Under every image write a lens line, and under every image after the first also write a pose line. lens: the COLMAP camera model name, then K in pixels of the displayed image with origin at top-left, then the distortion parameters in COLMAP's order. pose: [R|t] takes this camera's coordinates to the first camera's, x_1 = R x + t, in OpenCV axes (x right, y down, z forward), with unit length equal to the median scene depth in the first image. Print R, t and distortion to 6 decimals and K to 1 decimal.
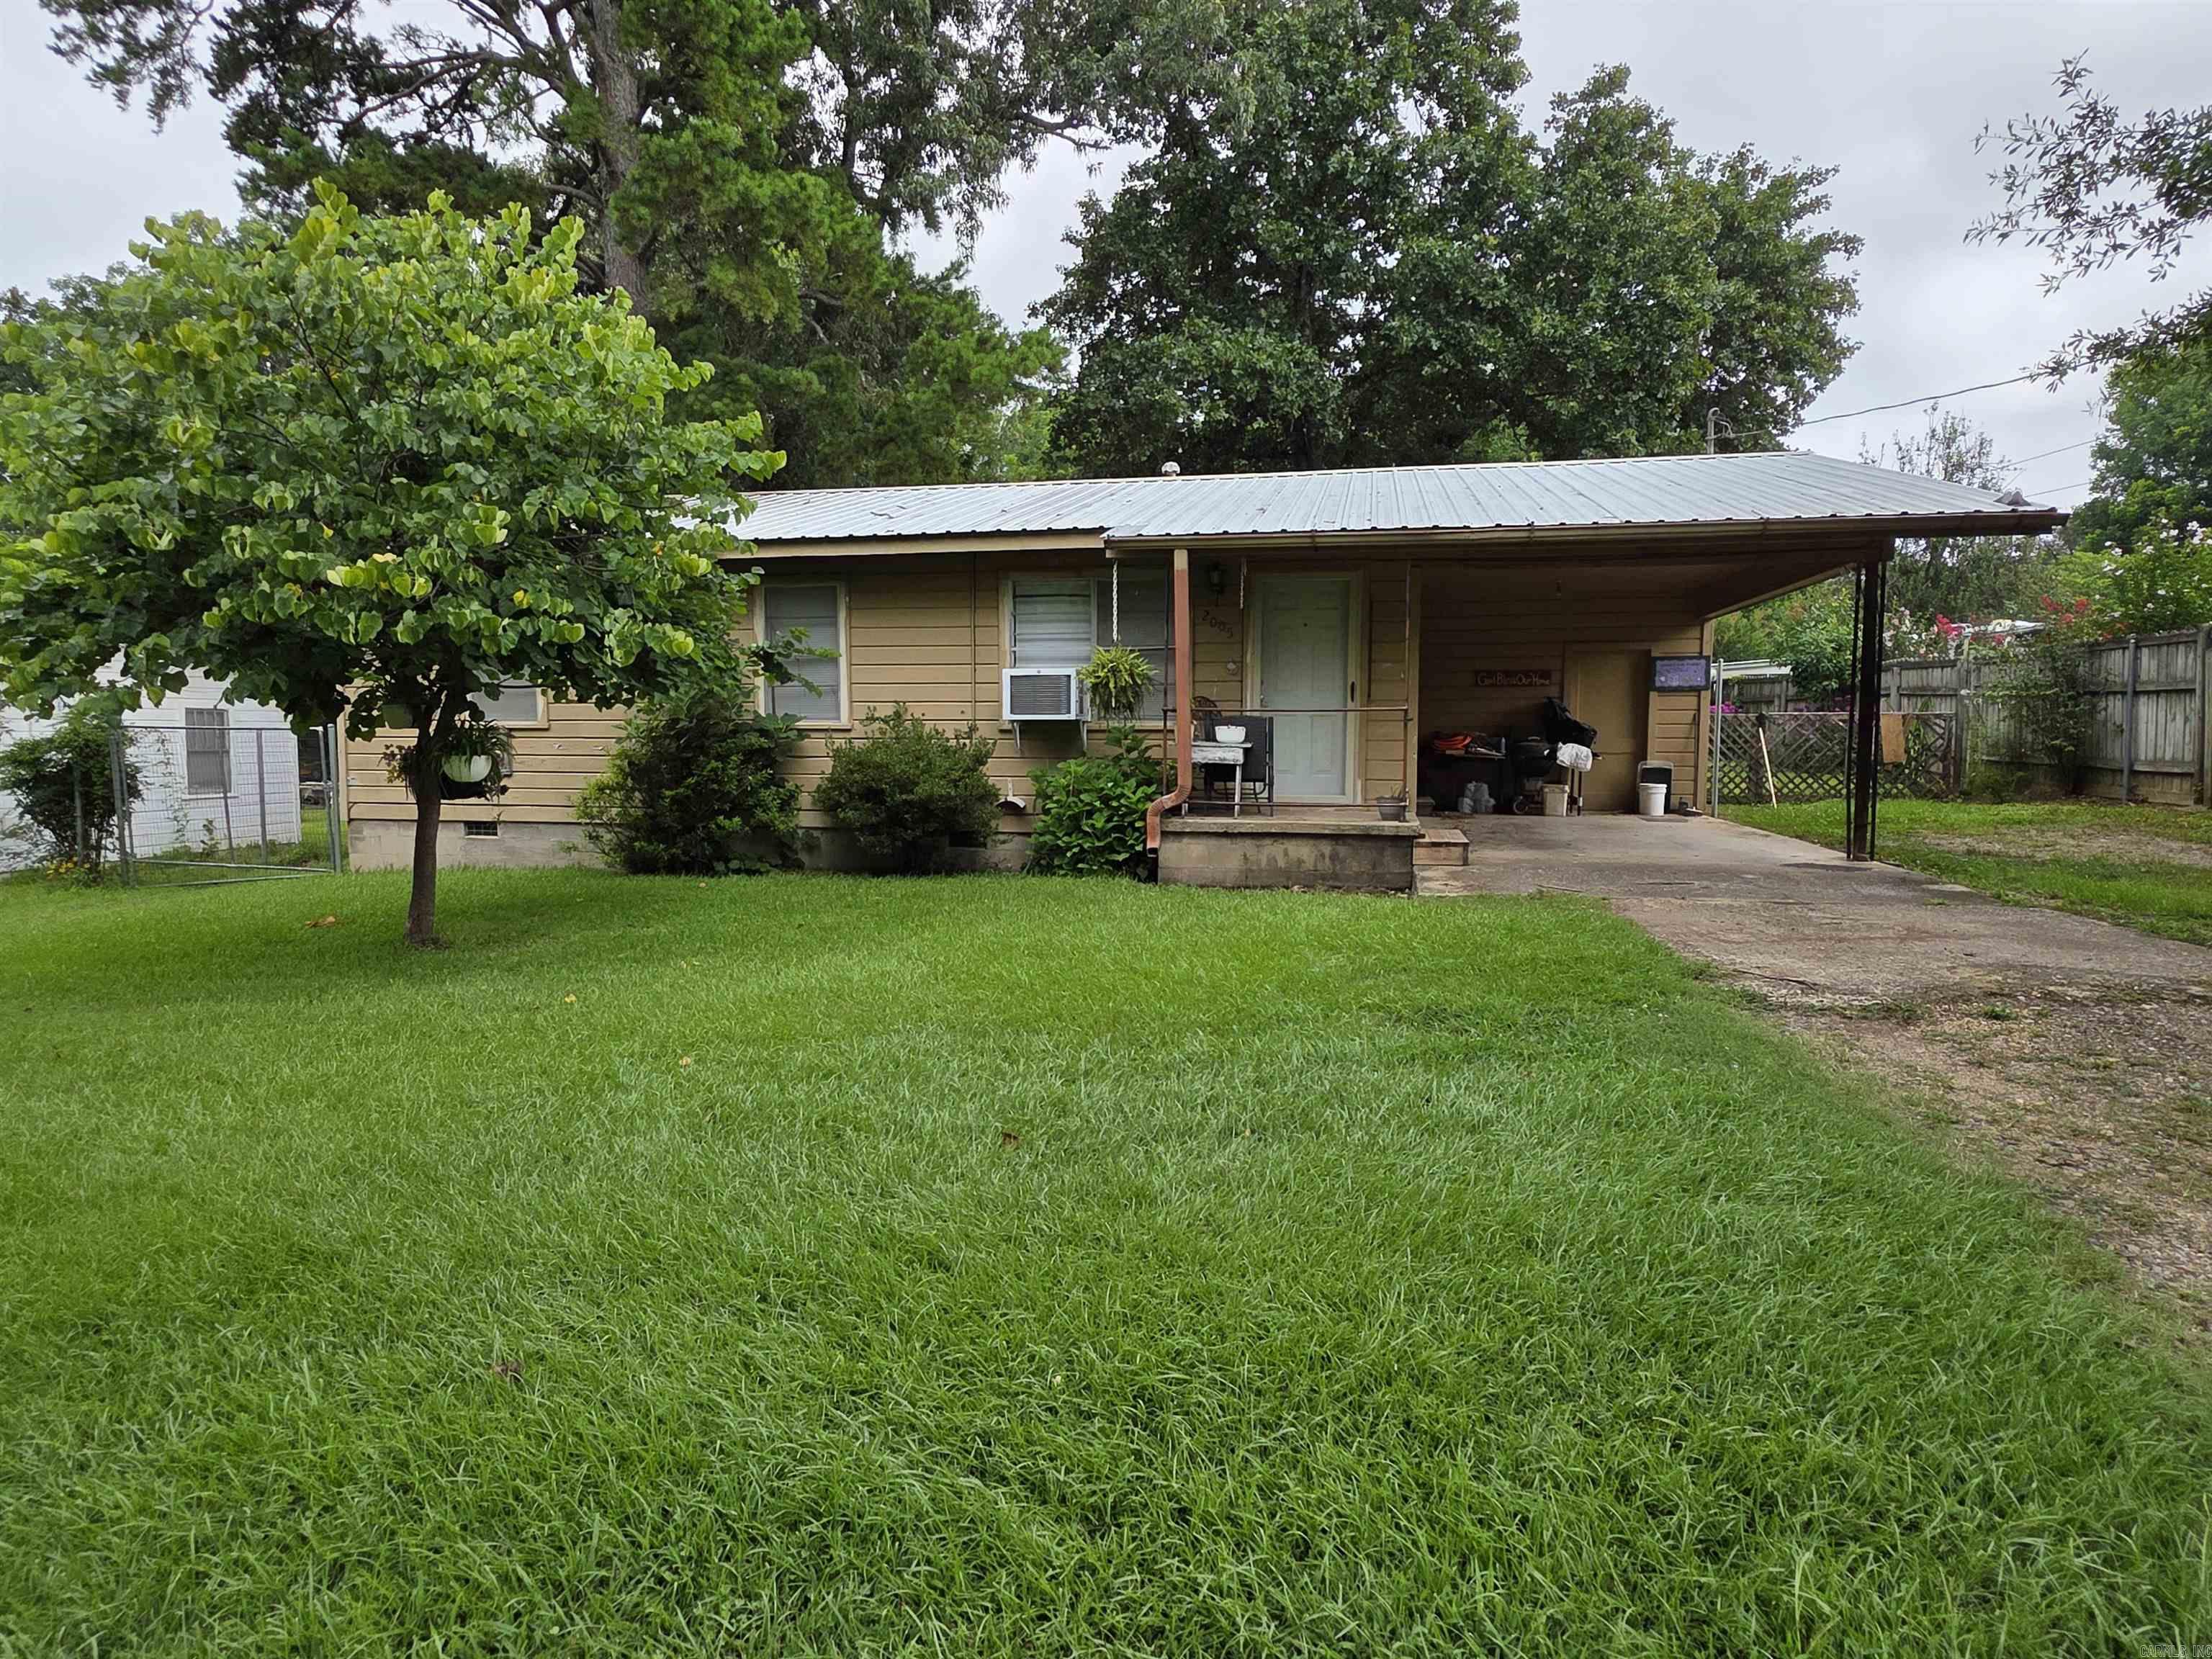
lens RADIAL K [[1228.4, 0, 1072.4], [0, 1228.4, 834.7], [0, 0, 1]] dist [0.004754, 0.002499]
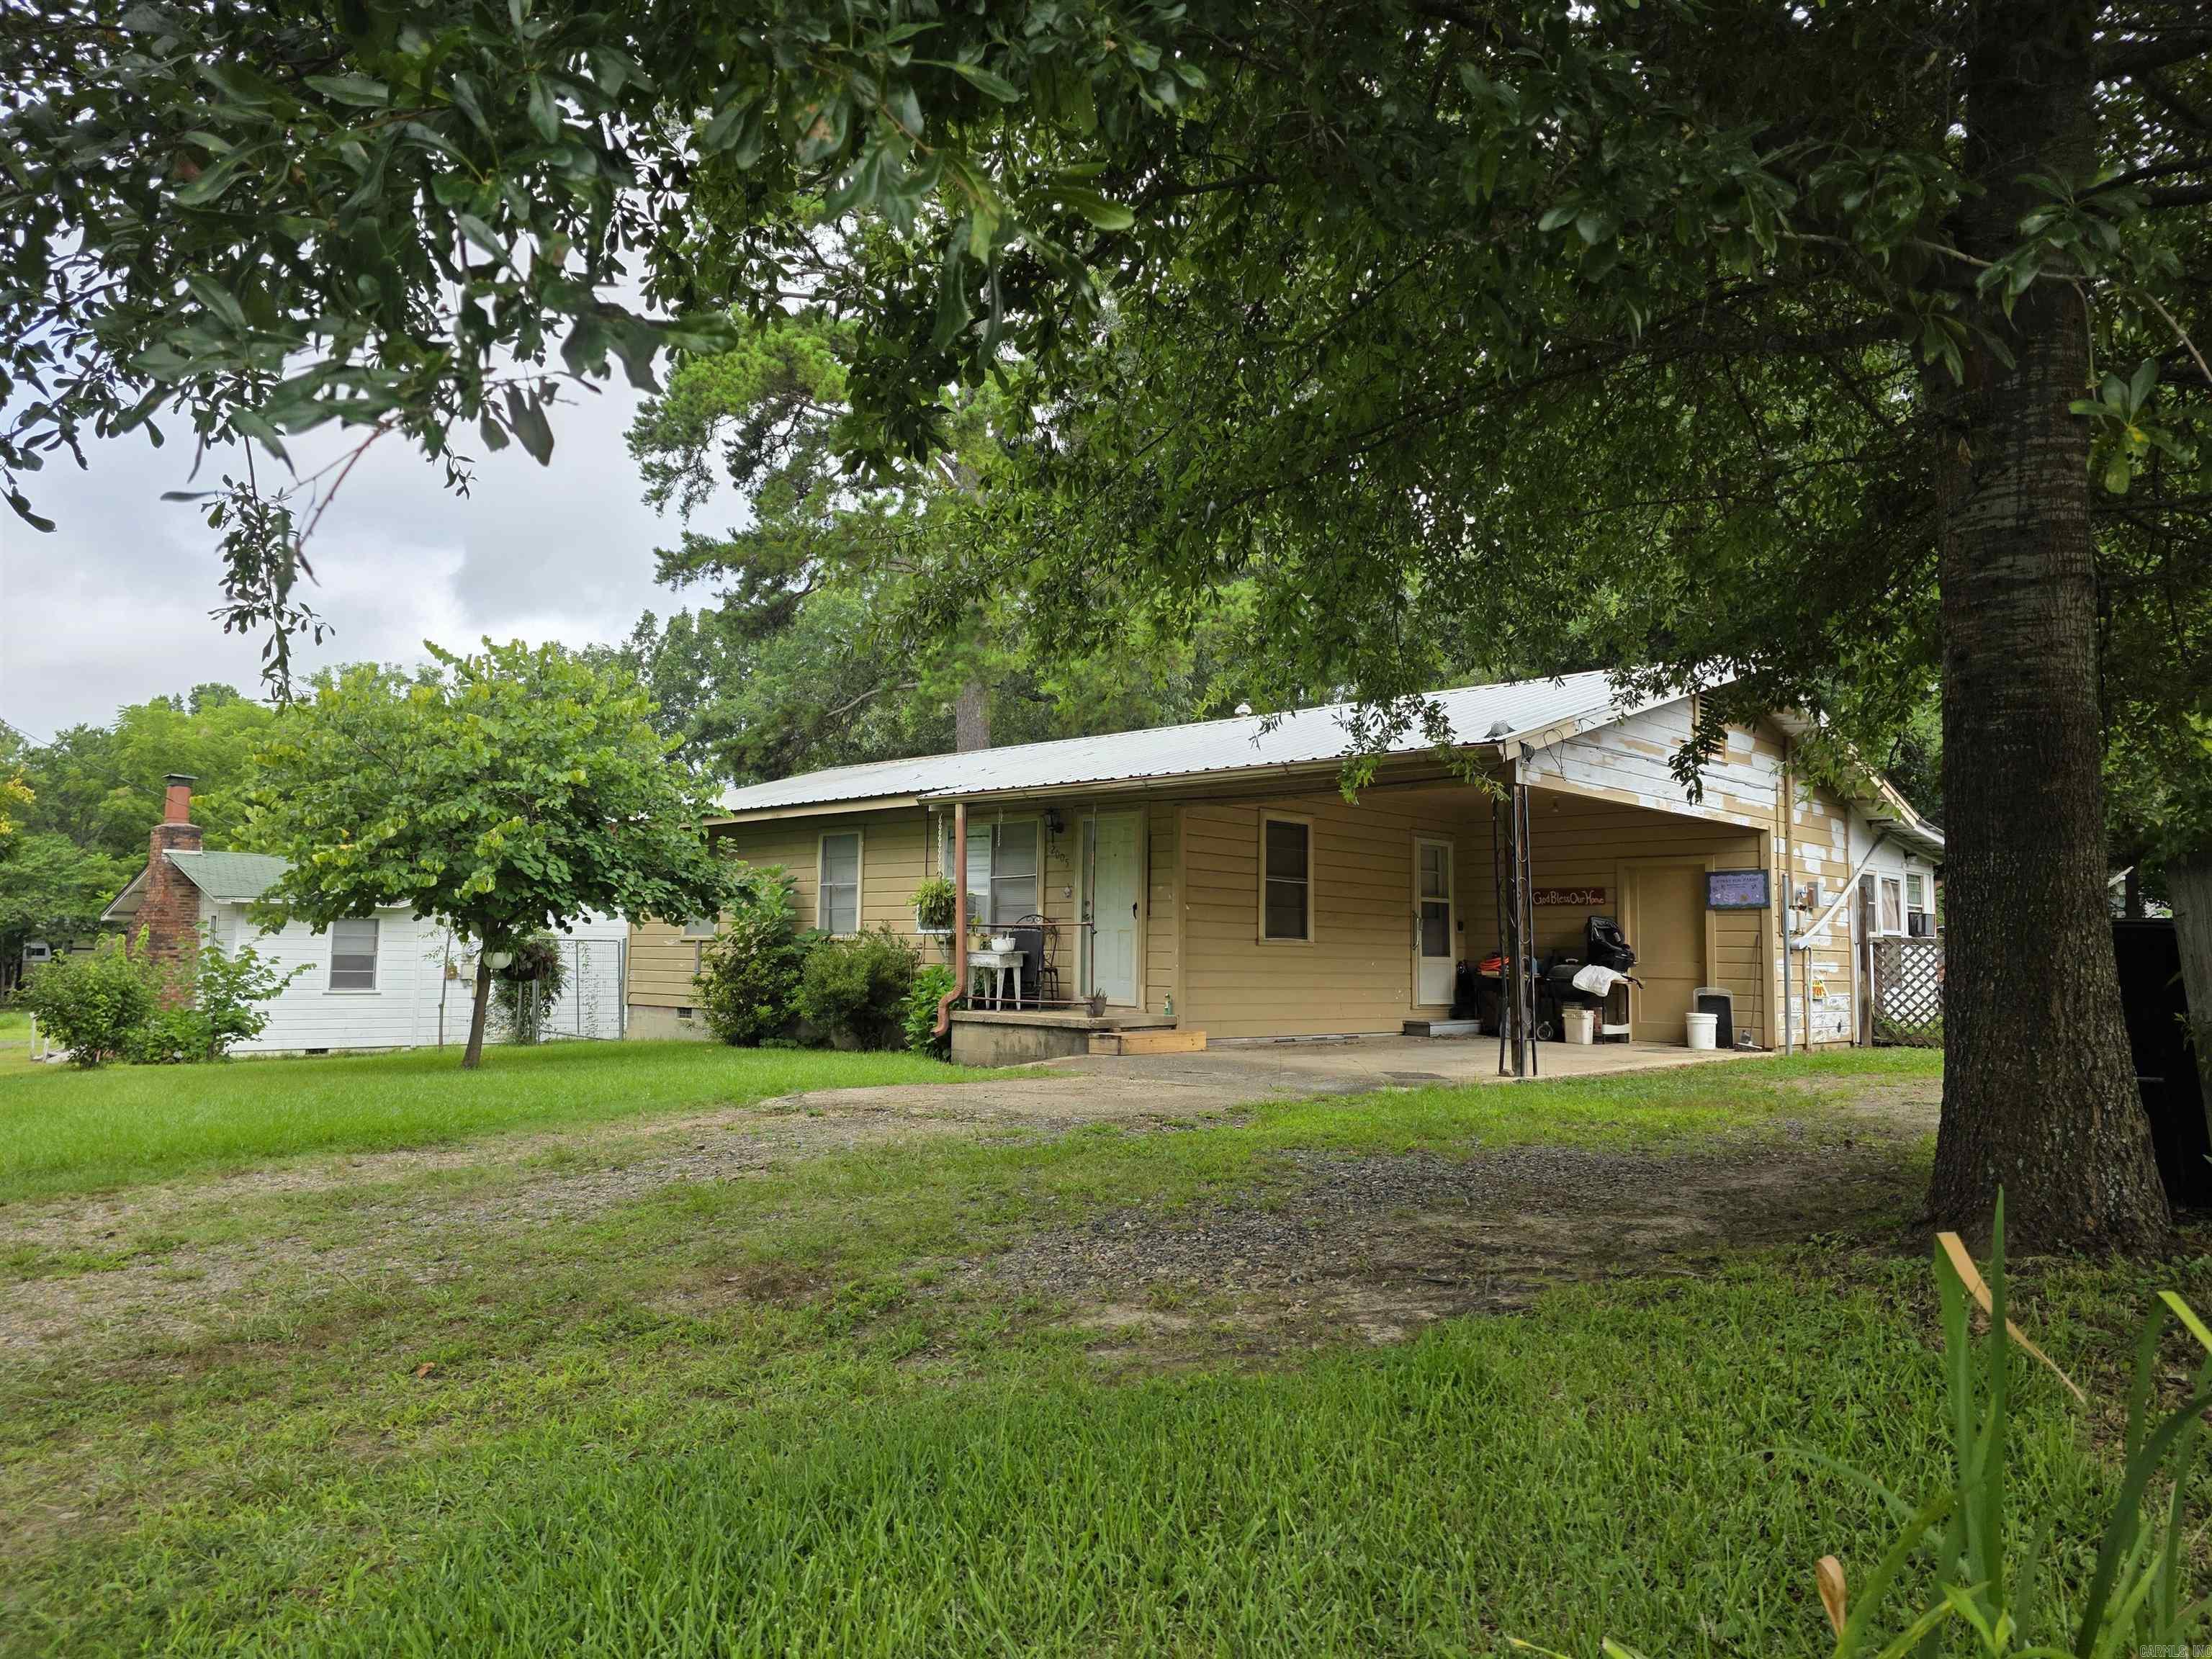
lens RADIAL K [[1501.8, 0, 1105.7], [0, 1501.8, 835.6], [0, 0, 1]] dist [0.047211, -0.044994]
pose [[0.852581, -0.032712, -0.521570, 0.938816], [-0.057534, 0.986097, -0.155894, 0.038778], [0.519418, 0.162920, 0.838845, -0.233602]]
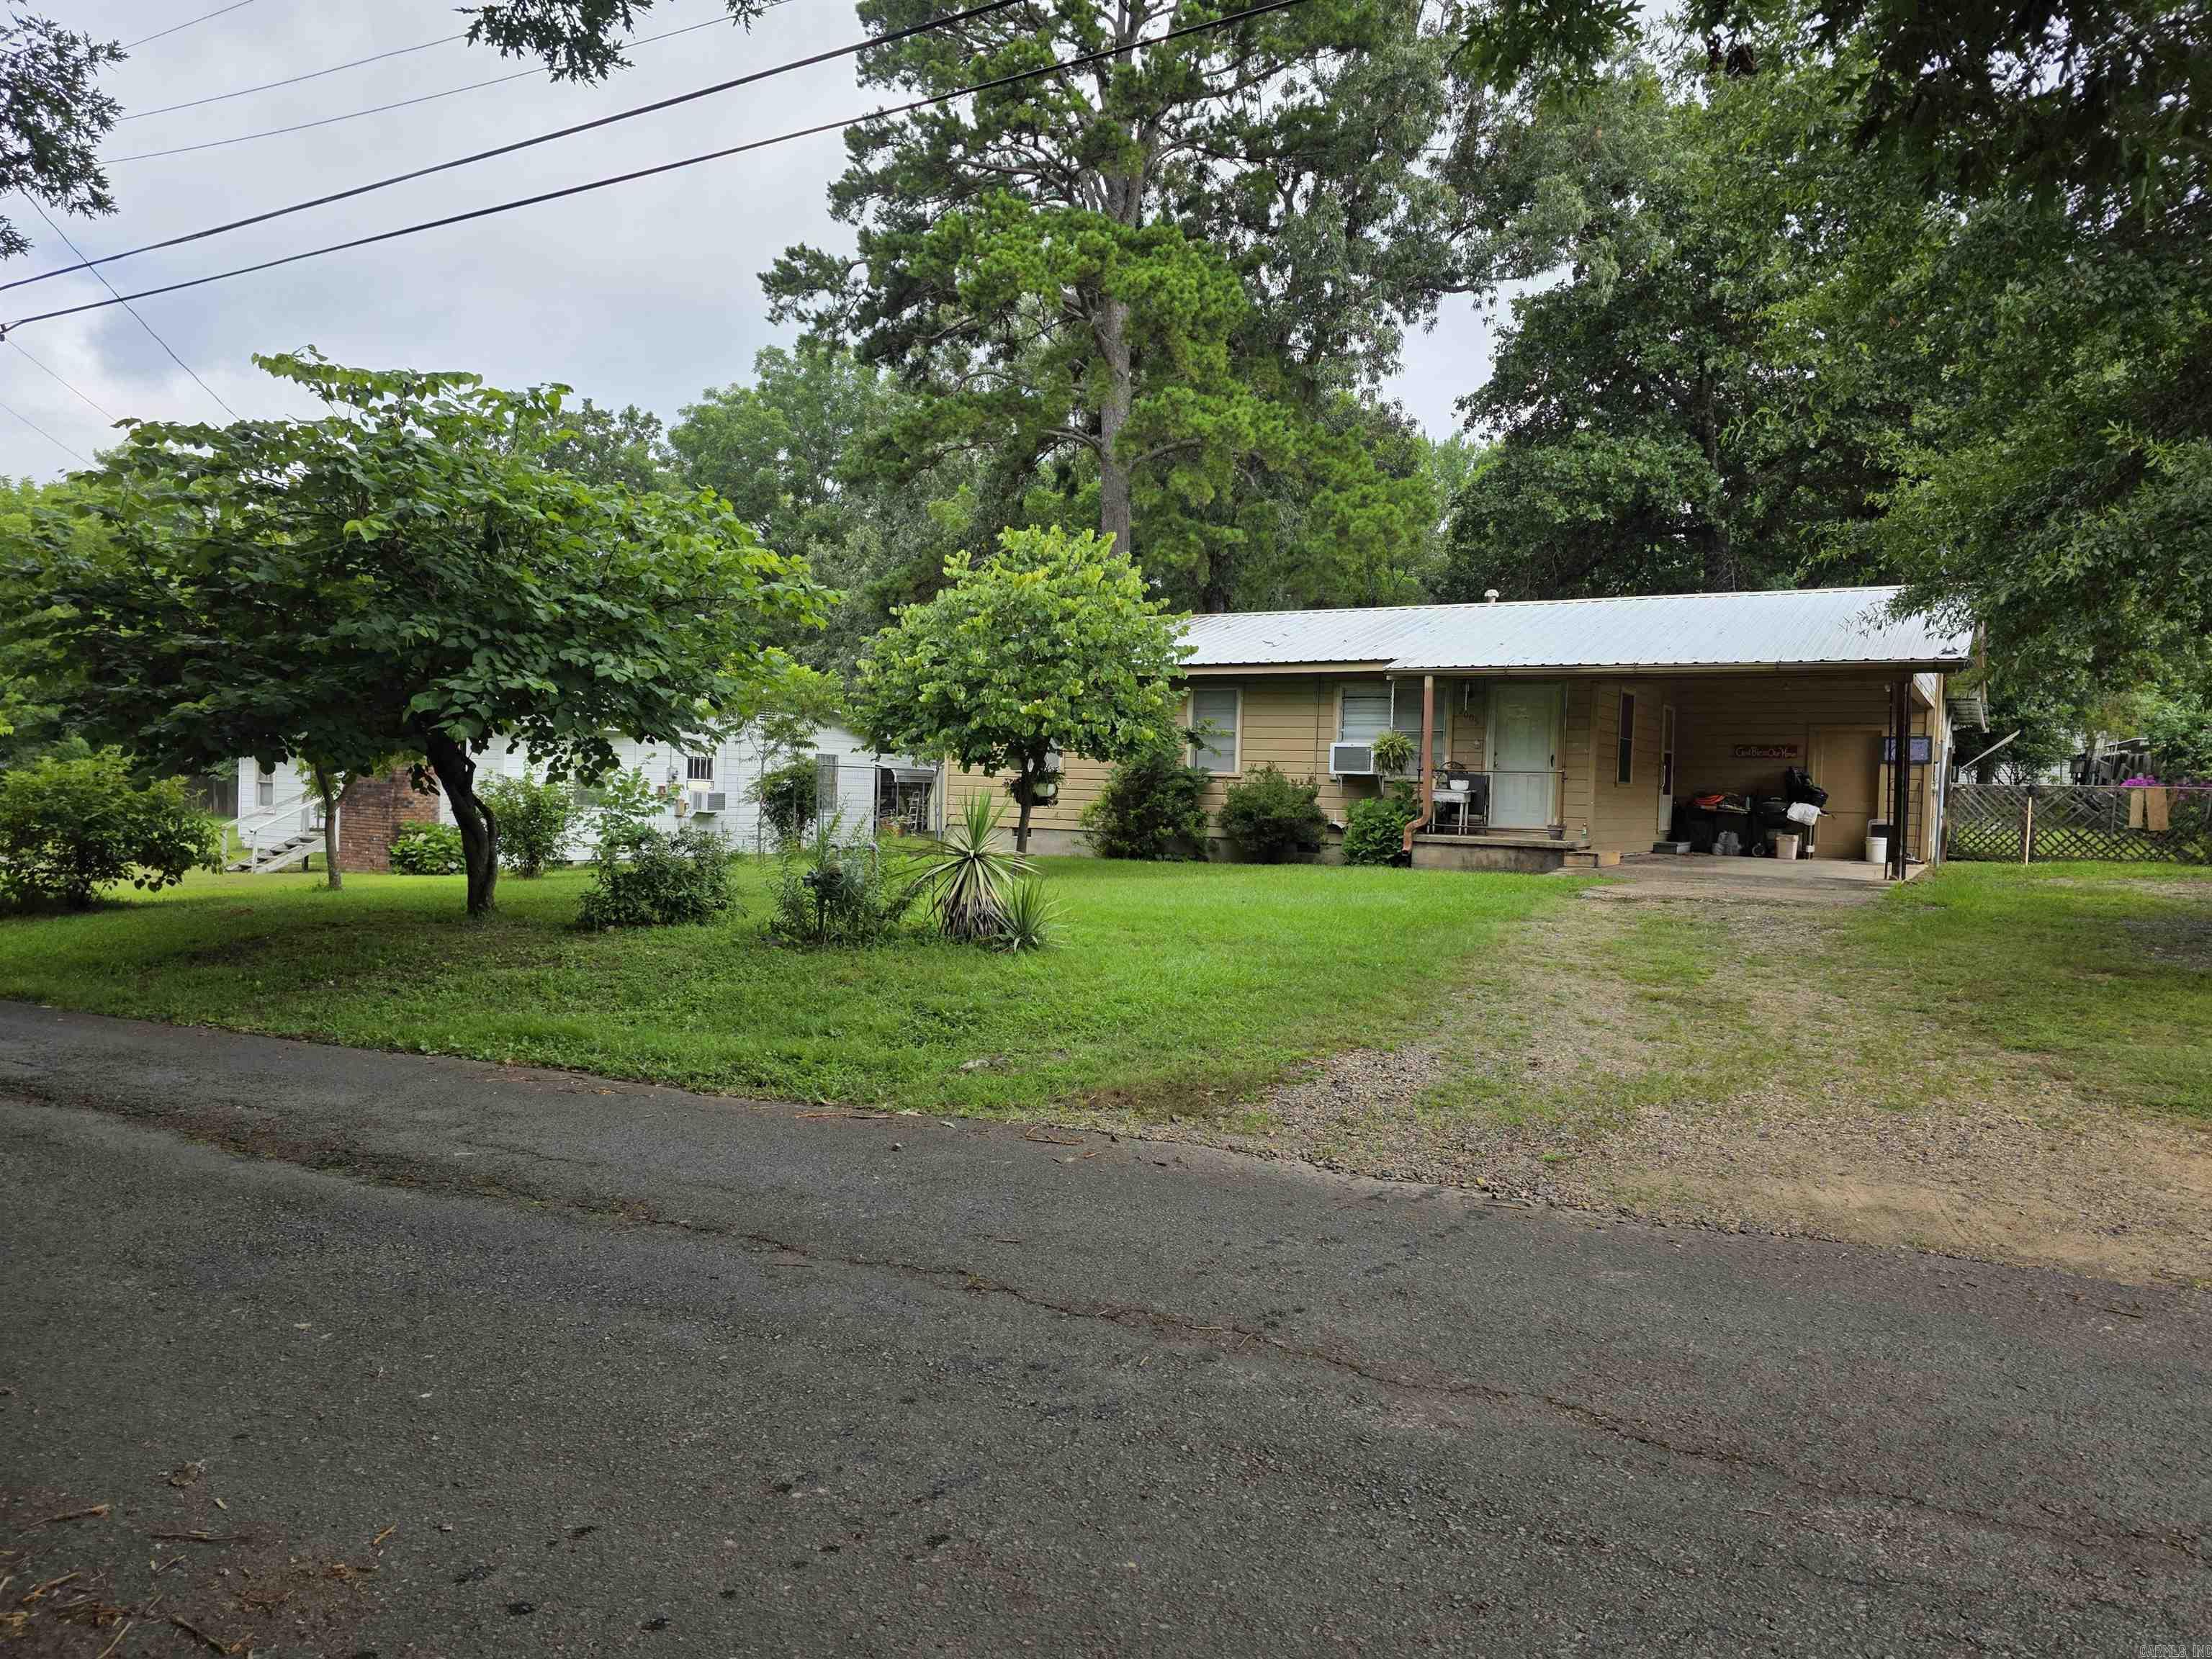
lens RADIAL K [[1501.8, 0, 1102.0], [0, 1501.8, 829.3], [0, 0, 1]] dist [0.047211, -0.044994]
pose [[0.948935, 0.034669, -0.313562, 0.284508], [-0.052933, 0.997350, -0.049919, 0.096334], [0.311000, 0.063968, 0.948255, -0.985016]]
